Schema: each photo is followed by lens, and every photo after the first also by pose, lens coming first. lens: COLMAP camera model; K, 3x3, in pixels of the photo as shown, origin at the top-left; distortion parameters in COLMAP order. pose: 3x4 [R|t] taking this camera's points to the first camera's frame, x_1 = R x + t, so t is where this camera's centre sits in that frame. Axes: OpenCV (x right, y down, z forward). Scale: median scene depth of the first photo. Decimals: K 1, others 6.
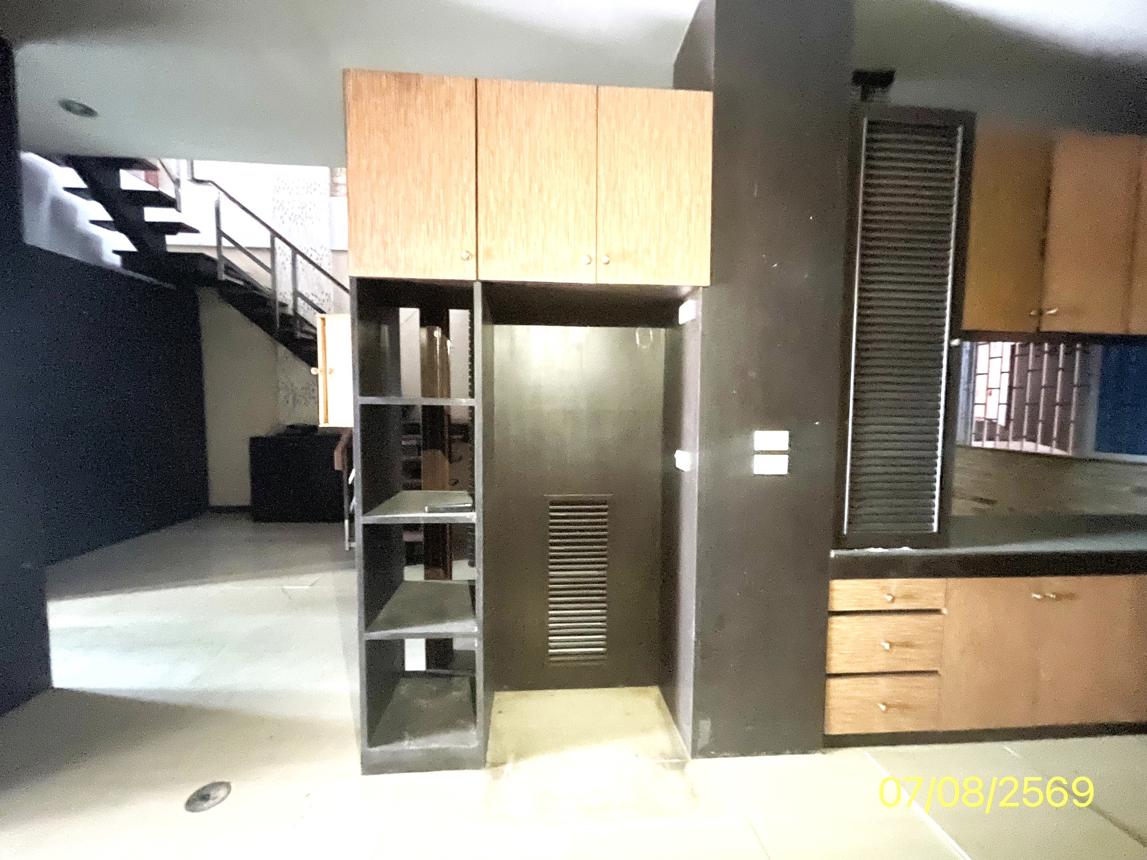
lens RADIAL K [[466.3, 0, 573.5], [0, 466.3, 430.0], [0, 0, 1]] dist [-0.000207, -0.000188]
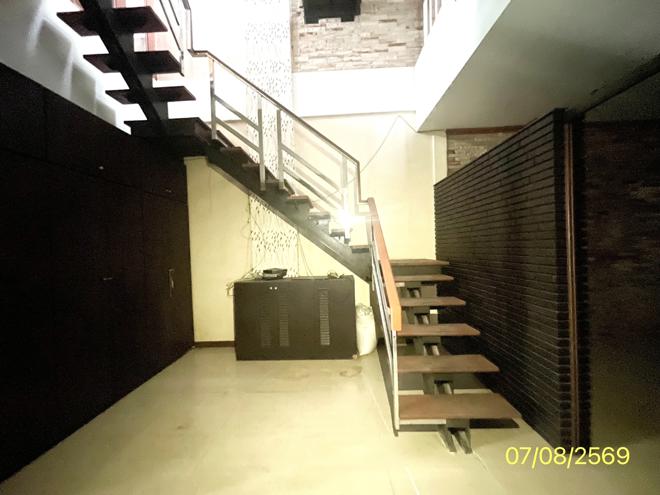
lens RADIAL K [[267.6, 0, 331.1], [0, 267.6, 250.7], [0, 0, 1]] dist [0.000162, 0.000160]
pose [[0.993853, -0.045292, -0.101017, -0.434390], [0.040840, 0.998119, -0.045716, -0.022631], [0.102898, 0.041310, 0.993834, 0.414637]]
